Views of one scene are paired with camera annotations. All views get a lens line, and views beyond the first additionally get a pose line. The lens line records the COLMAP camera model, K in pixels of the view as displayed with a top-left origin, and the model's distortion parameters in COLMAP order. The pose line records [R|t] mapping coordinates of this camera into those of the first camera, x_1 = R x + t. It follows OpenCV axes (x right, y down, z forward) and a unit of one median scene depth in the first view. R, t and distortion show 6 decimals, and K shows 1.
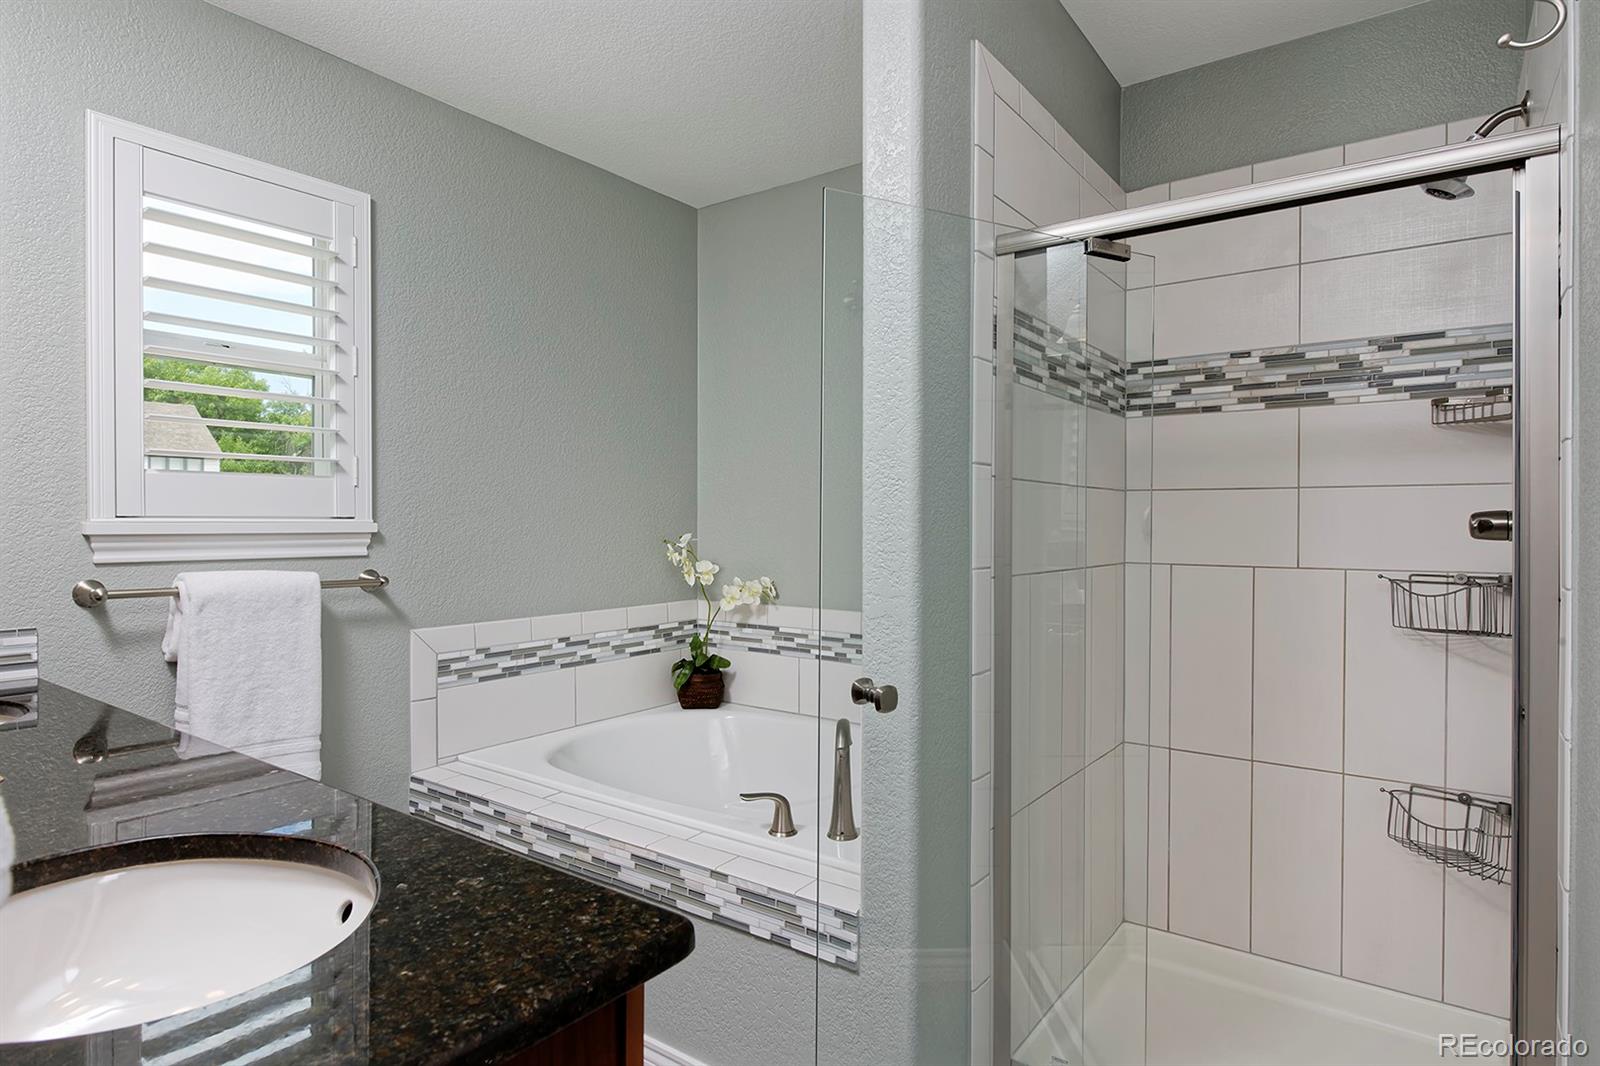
lens RADIAL K [[910.7, 0, 798.8], [0, 910.7, 525.0], [0, 0, 1]] dist [0.000536, 0.000872]
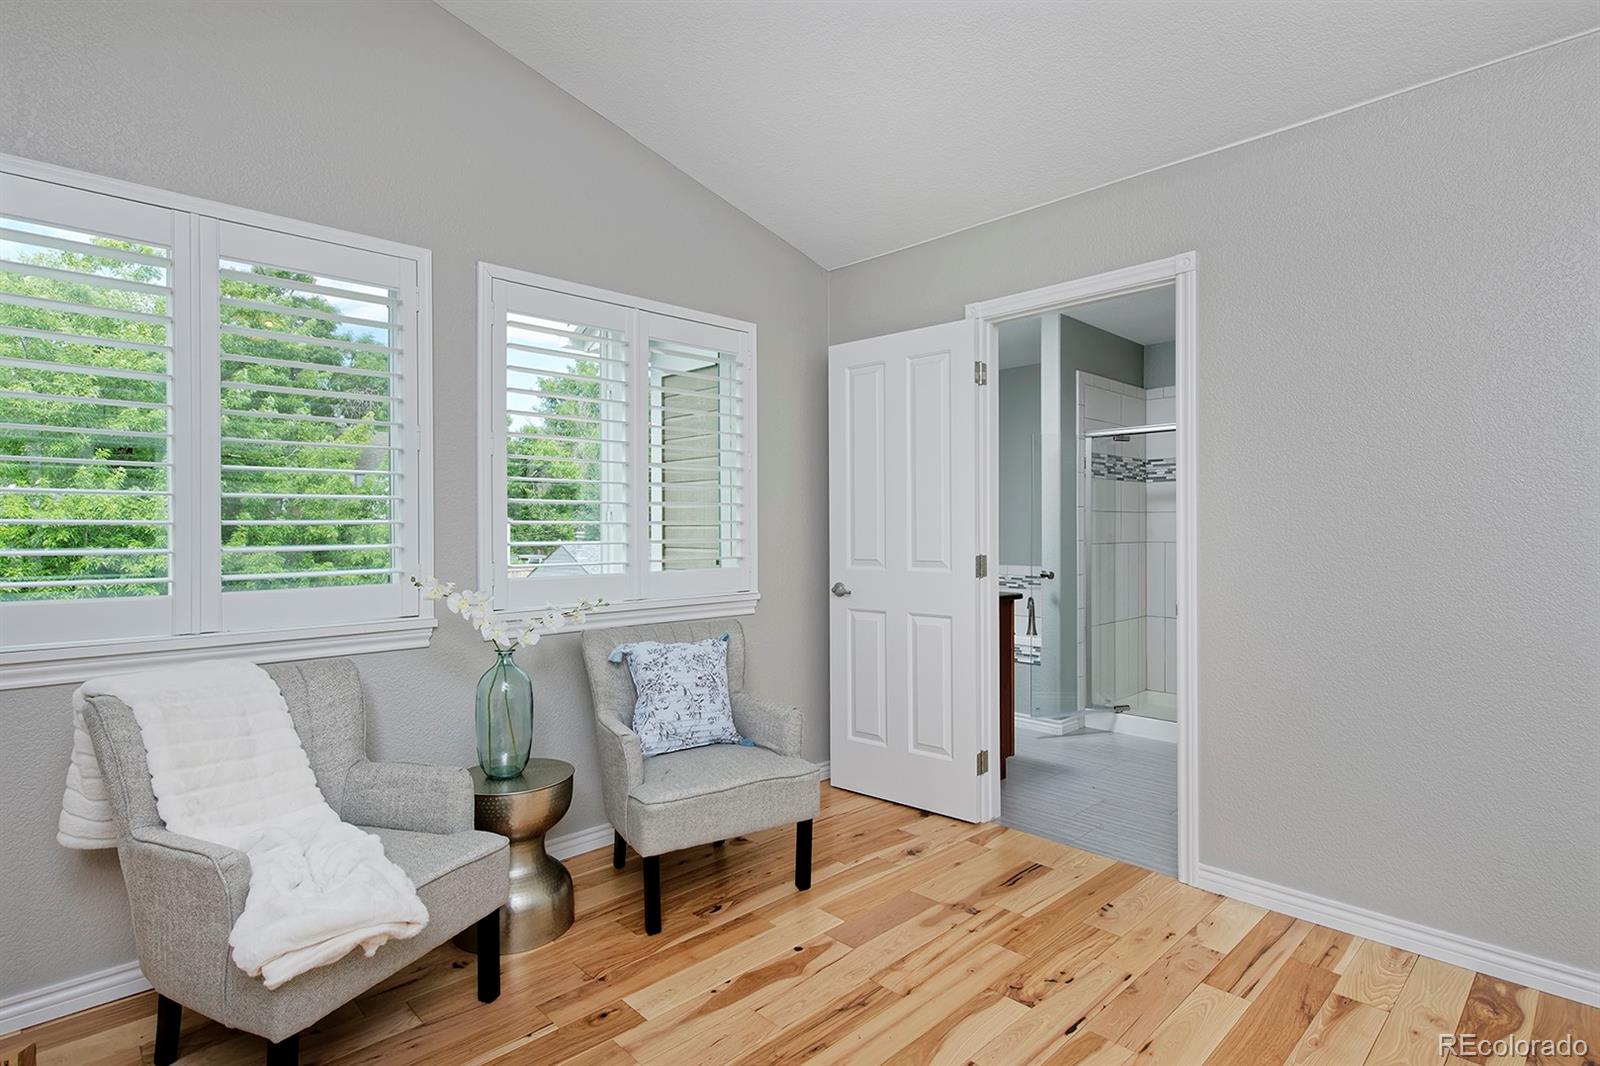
lens RADIAL K [[794.3, 0, 795.6], [0, 794.3, 530.1], [0, 0, 1]] dist [-0.000795, 0.000521]
pose [[0.984830, -0.004040, -0.173473, -0.201569], [0.002970, 0.999975, -0.006426, 0.021048], [0.173495, 0.005814, 0.984818, -1.285549]]
